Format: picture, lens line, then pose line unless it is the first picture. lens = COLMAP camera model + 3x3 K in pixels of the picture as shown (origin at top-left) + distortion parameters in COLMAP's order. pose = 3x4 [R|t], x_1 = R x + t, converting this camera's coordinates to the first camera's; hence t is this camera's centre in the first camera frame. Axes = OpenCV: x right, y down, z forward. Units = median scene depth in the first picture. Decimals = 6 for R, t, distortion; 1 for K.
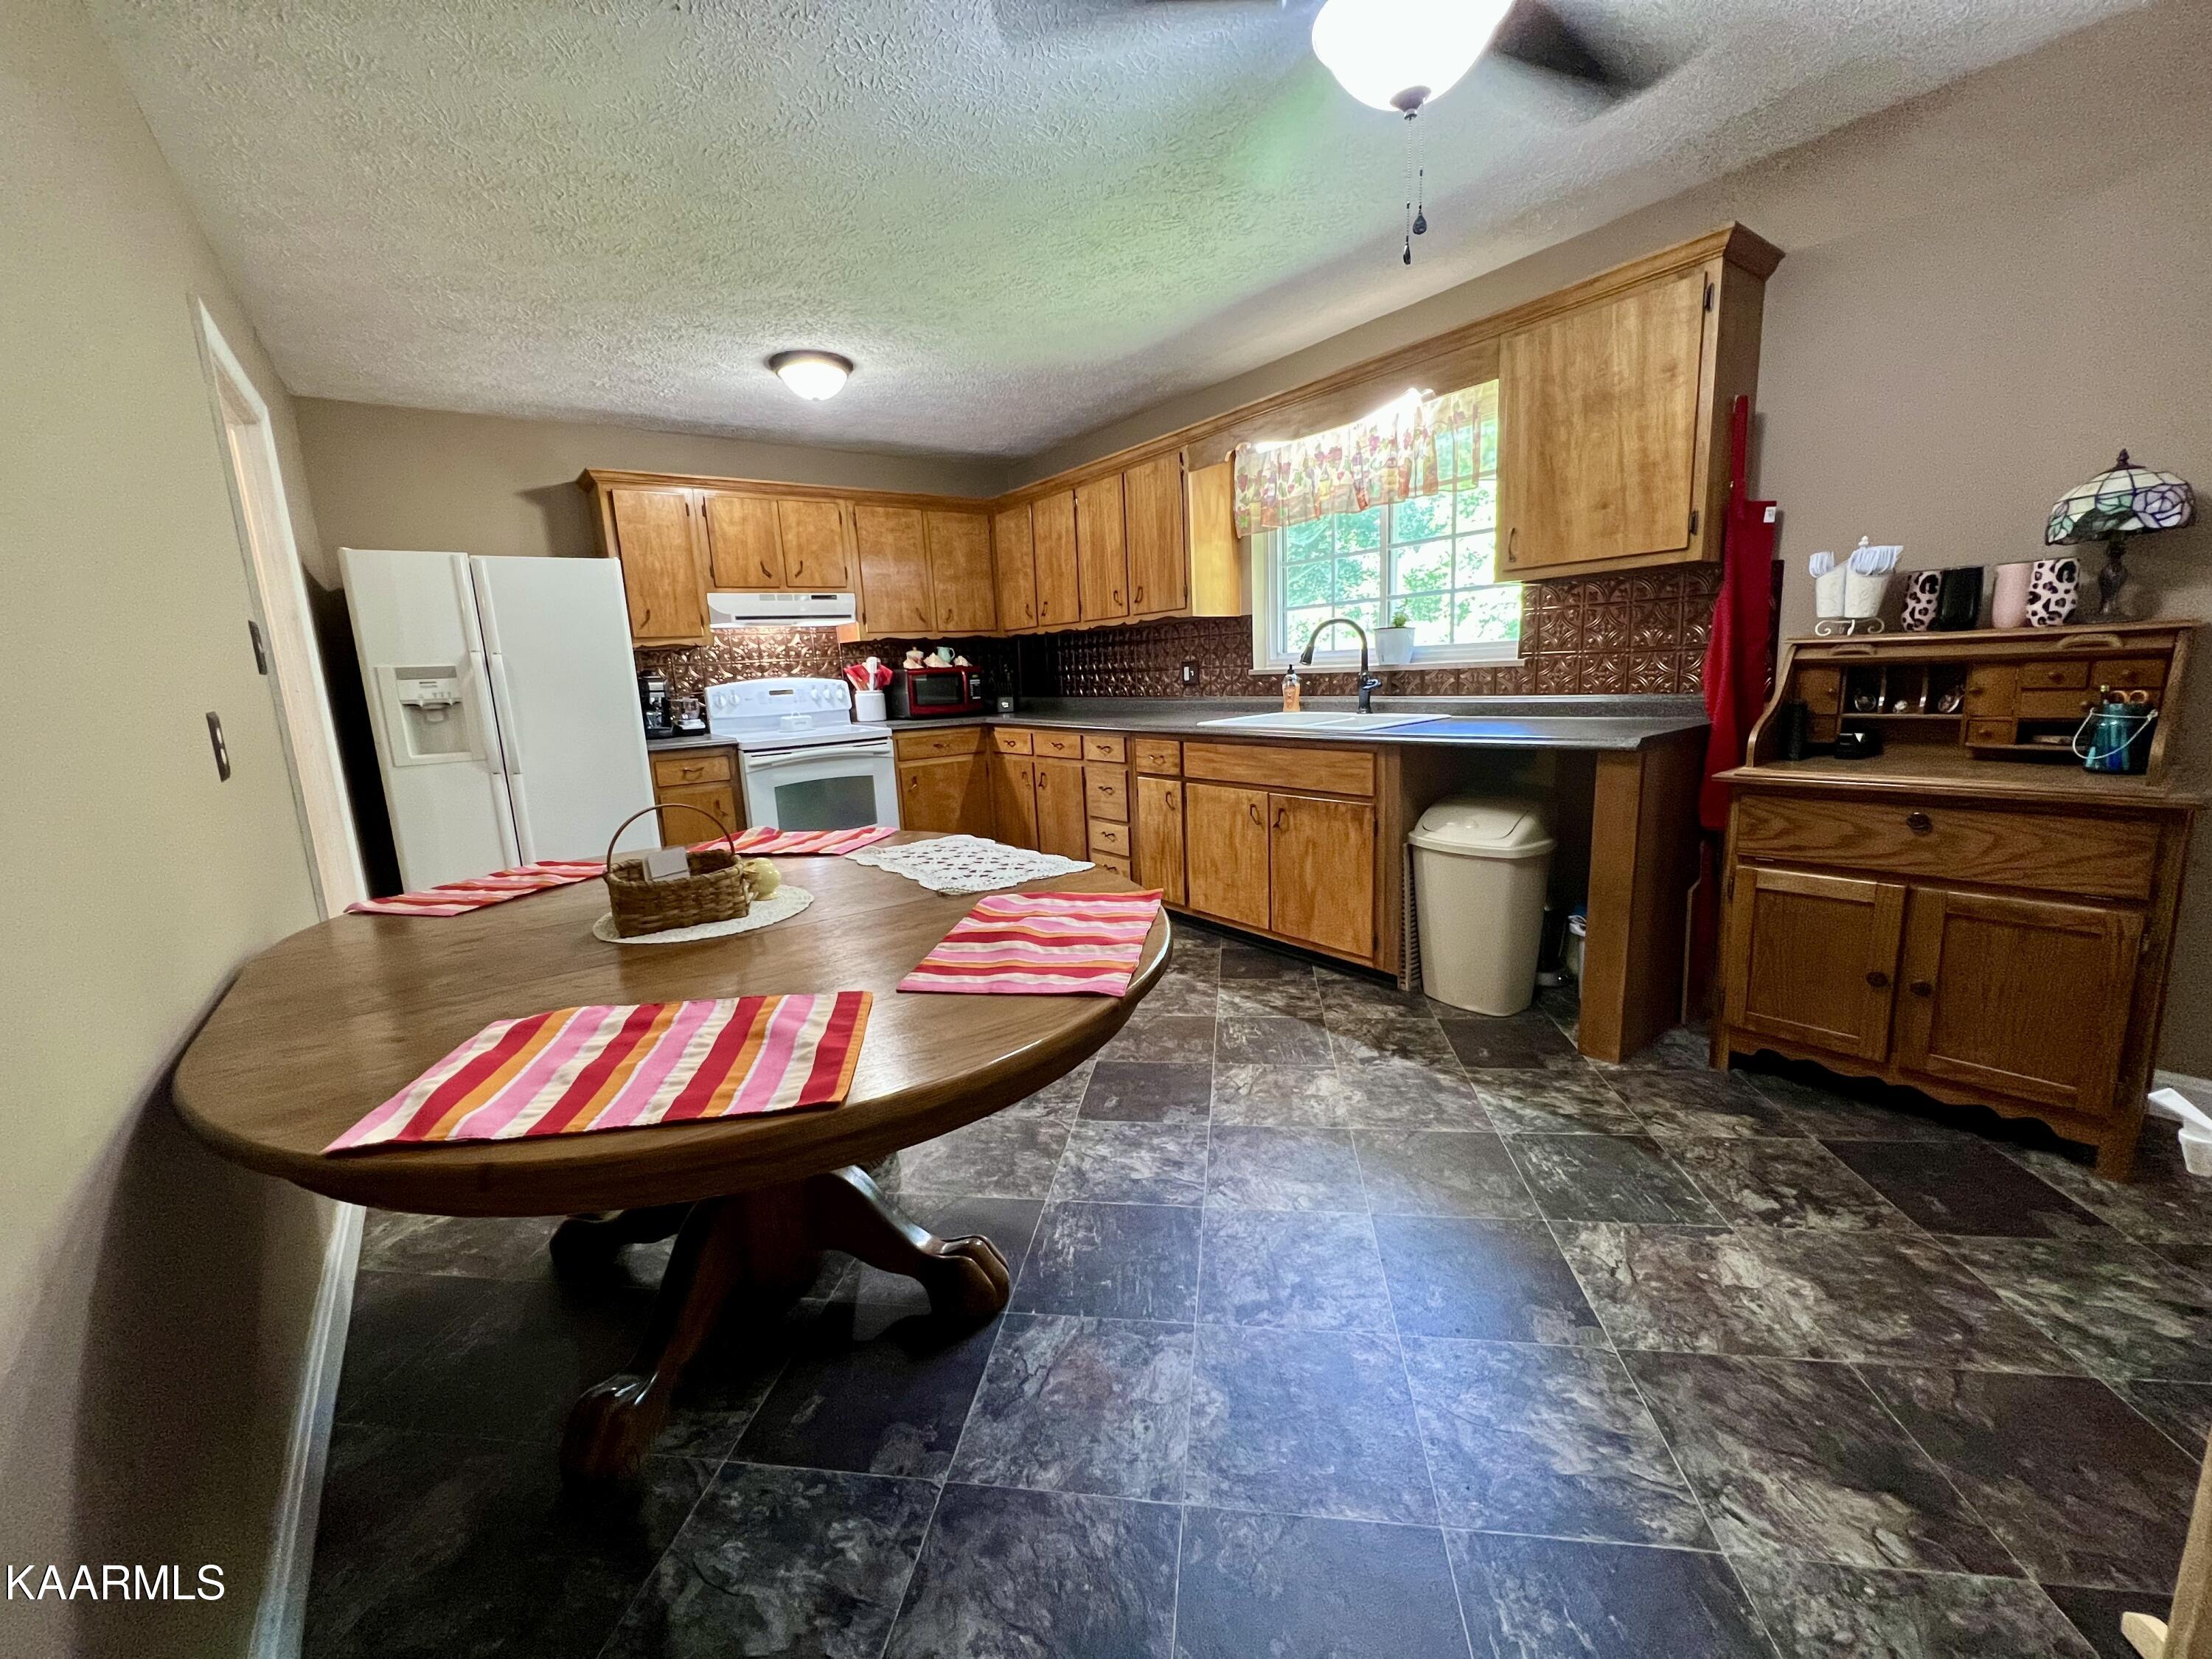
lens RADIAL K [[881.7, 0, 1106.0], [0, 881.7, 829.5], [0, 0, 1]] dist [-0.001718, 0.000442]
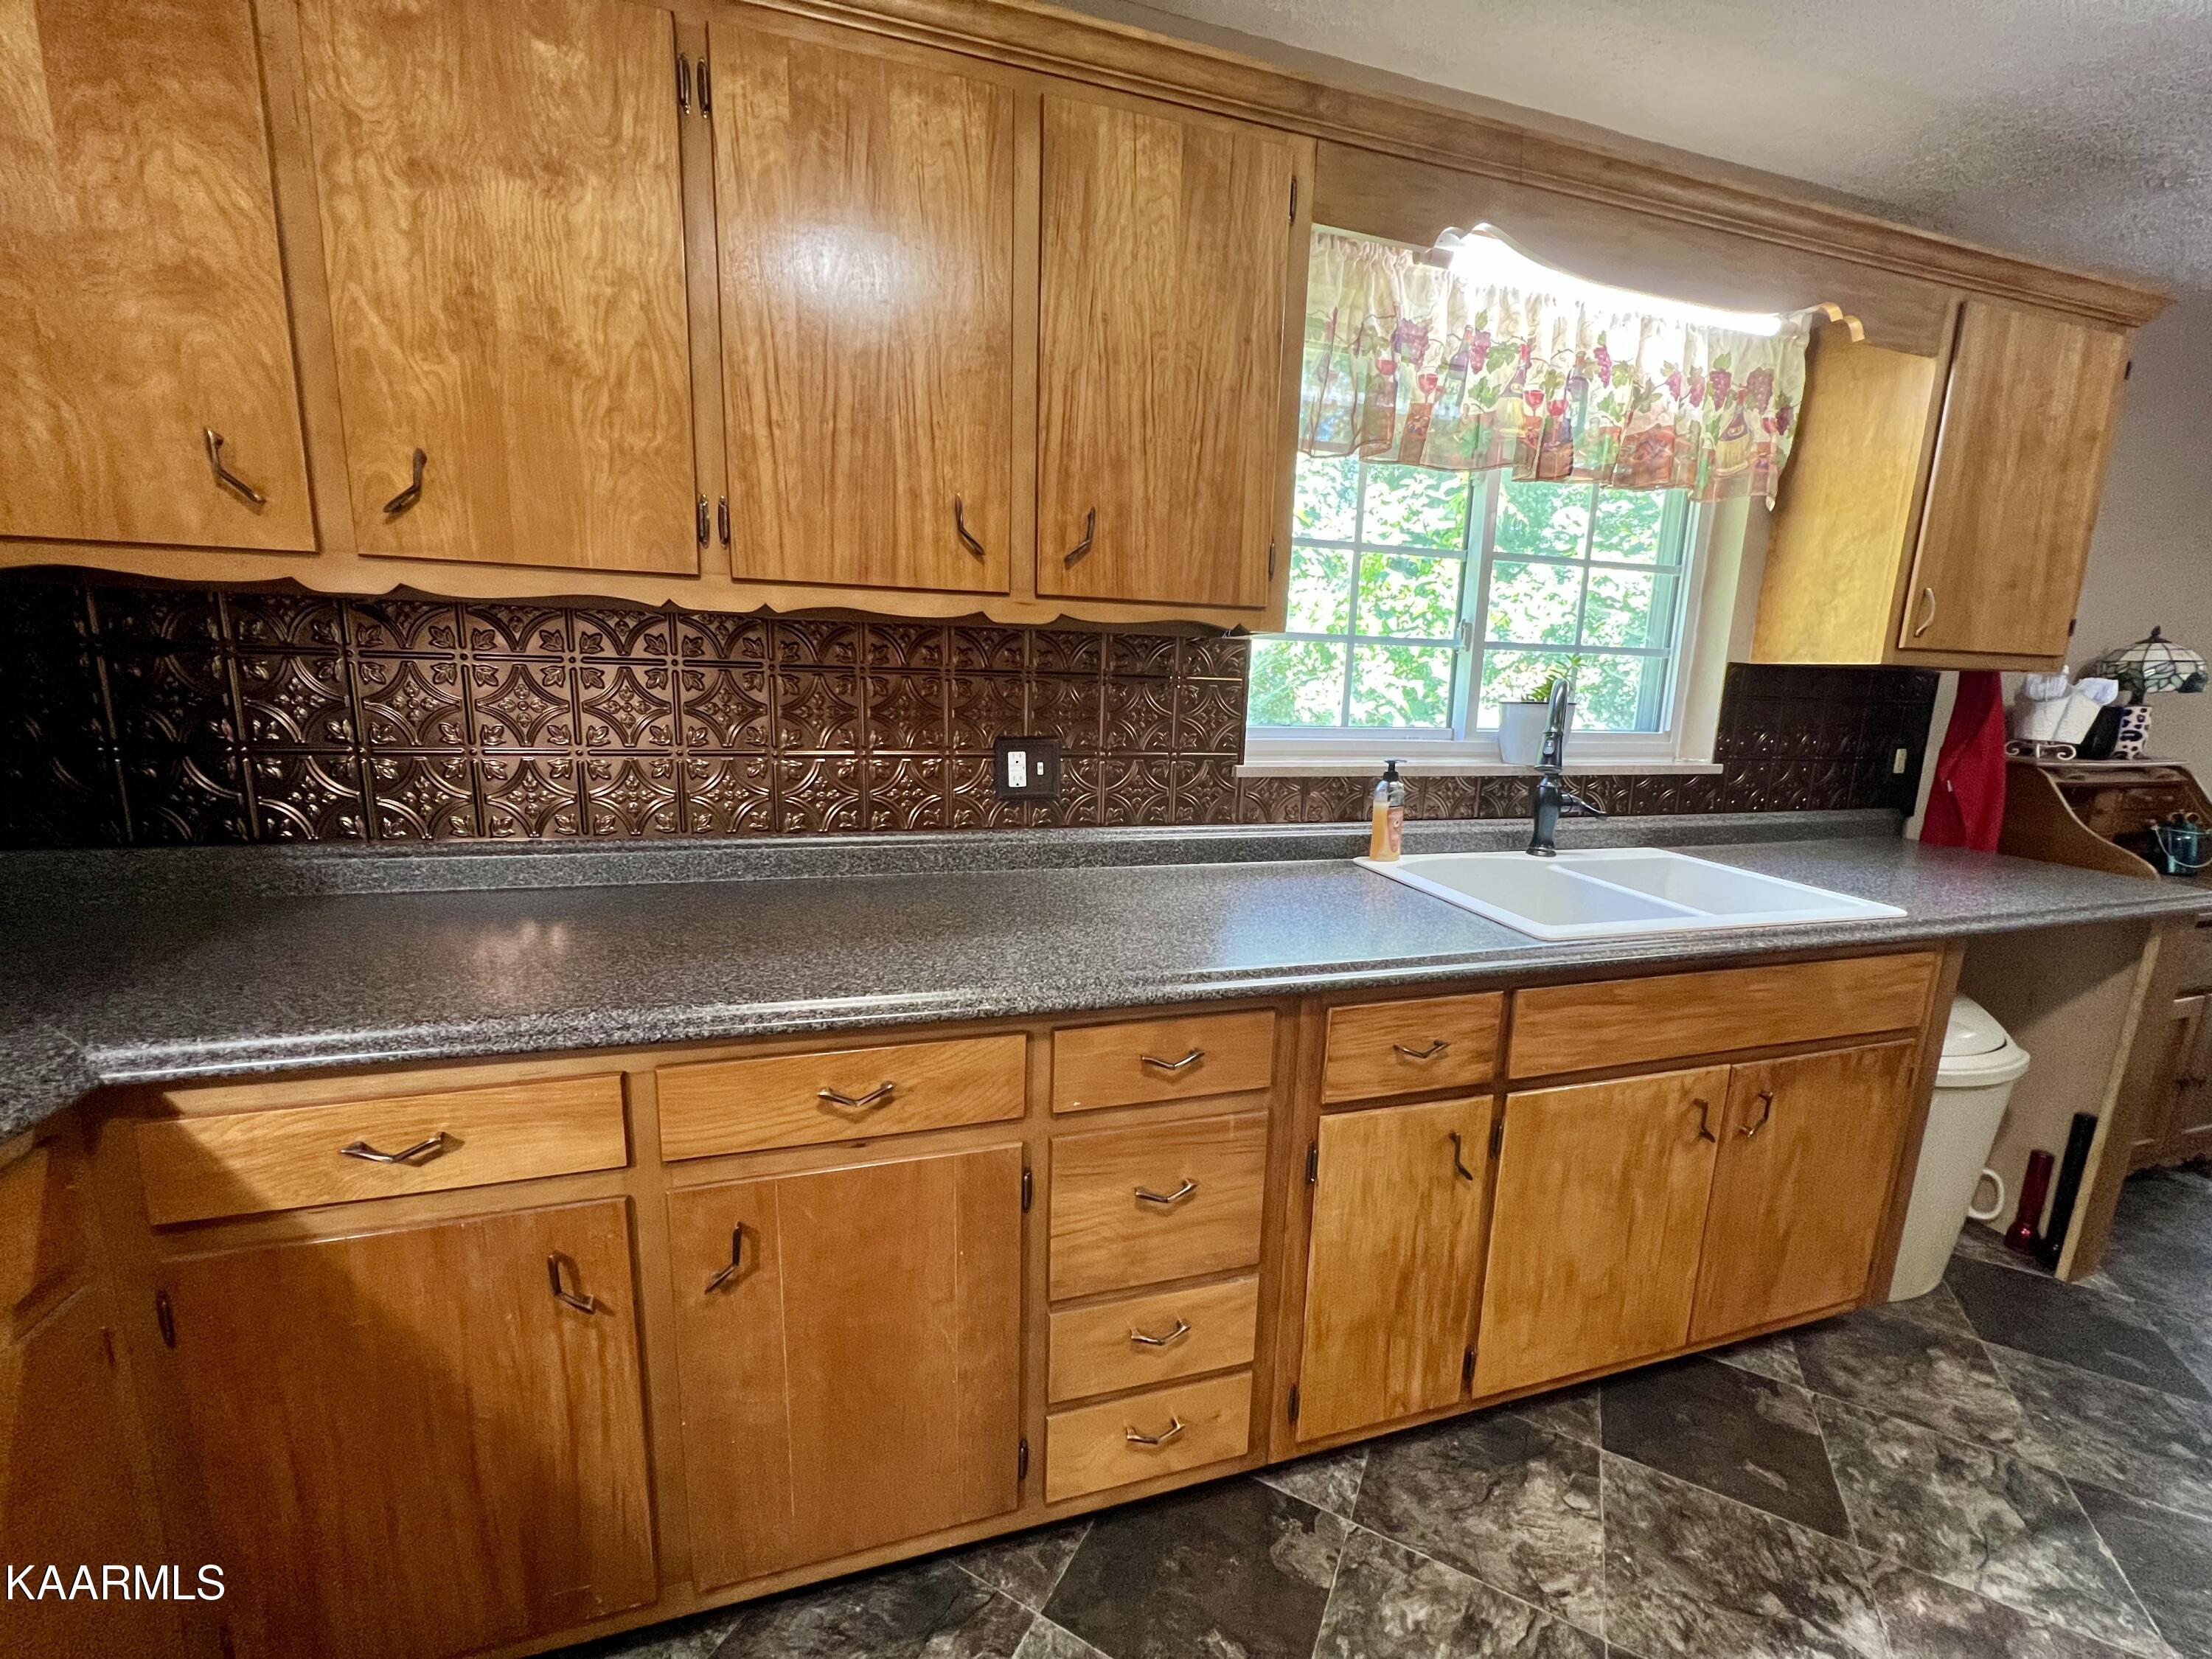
lens RADIAL K [[881.7, 0, 1106.0], [0, 881.7, 829.5], [0, 0, 1]] dist [-0.001718, 0.000442]
pose [[0.332141, -0.109548, 0.936847, -0.333803], [0.122317, 0.989848, 0.072381, -0.234159], [-0.935265, 0.090552, 0.342168, 1.134207]]
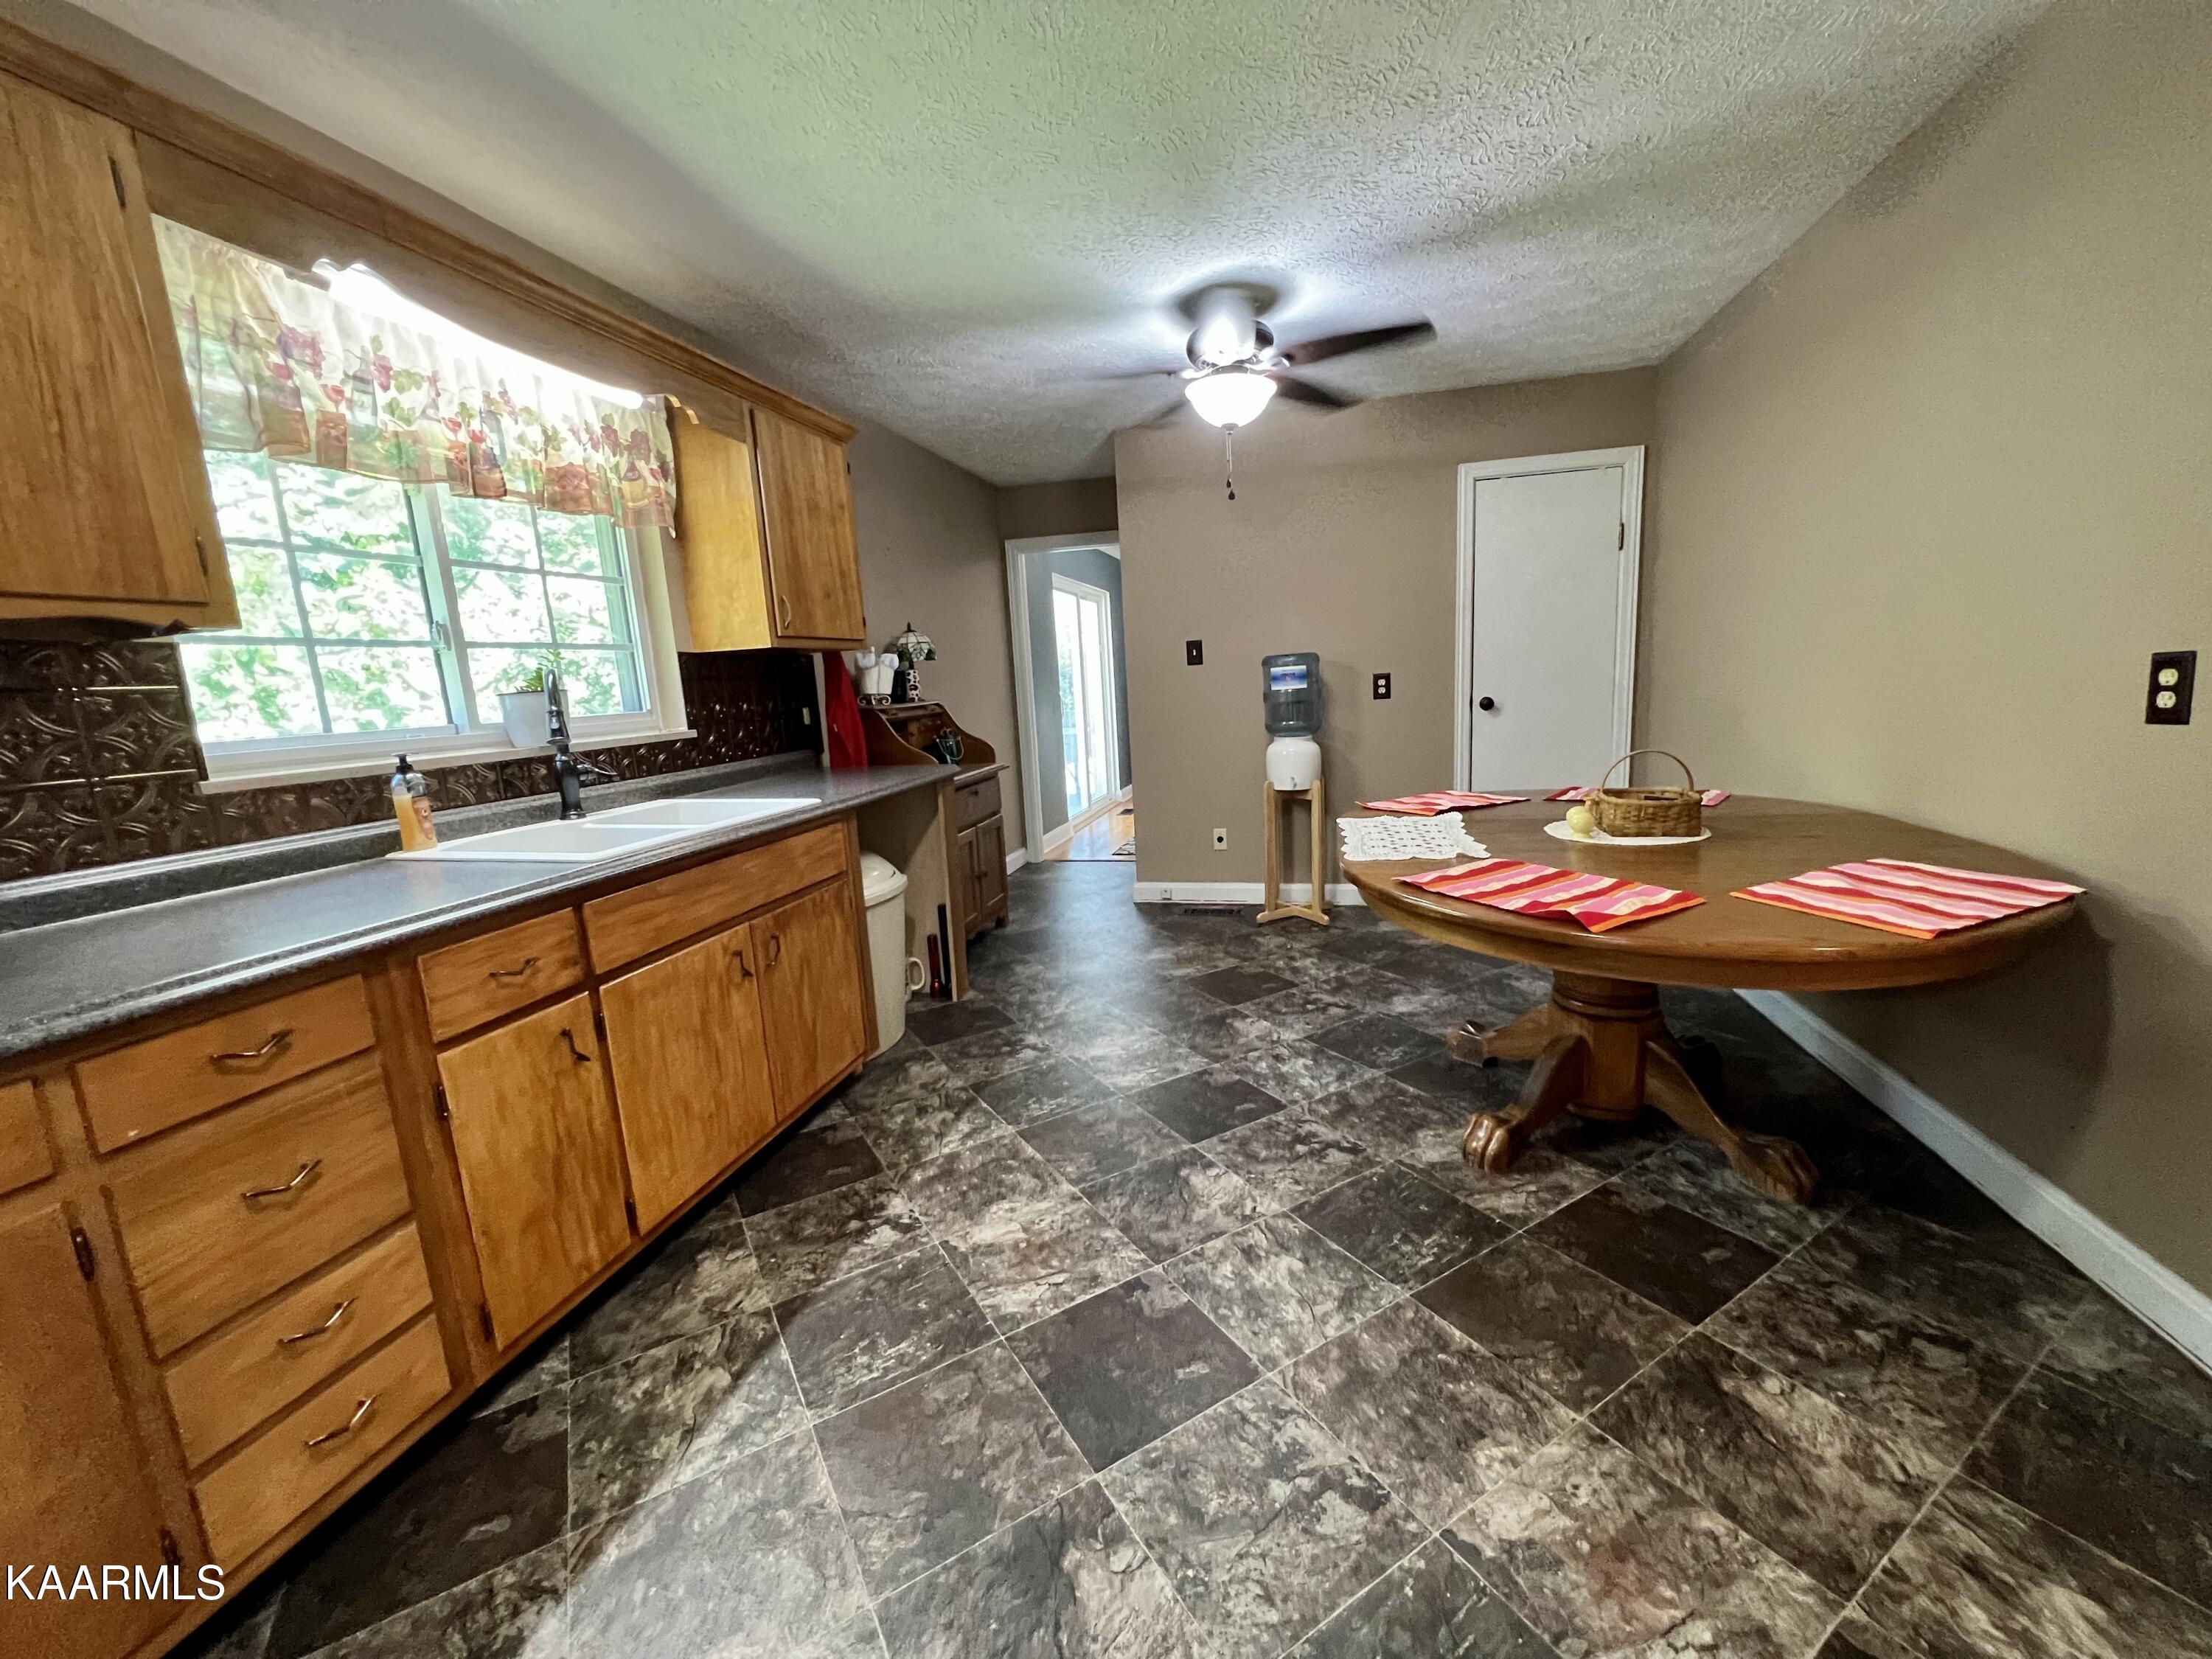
lens RADIAL K [[888.0, 0, 1113.9], [0, 888.0, 827.8], [0, 0, 1]] dist [-0.001740, 0.000601]
pose [[-0.634836, -0.046767, 0.771230, -0.491263], [0.223877, 0.944213, 0.241540, -0.206094], [-0.739501, 0.325999, -0.588950, 1.163933]]
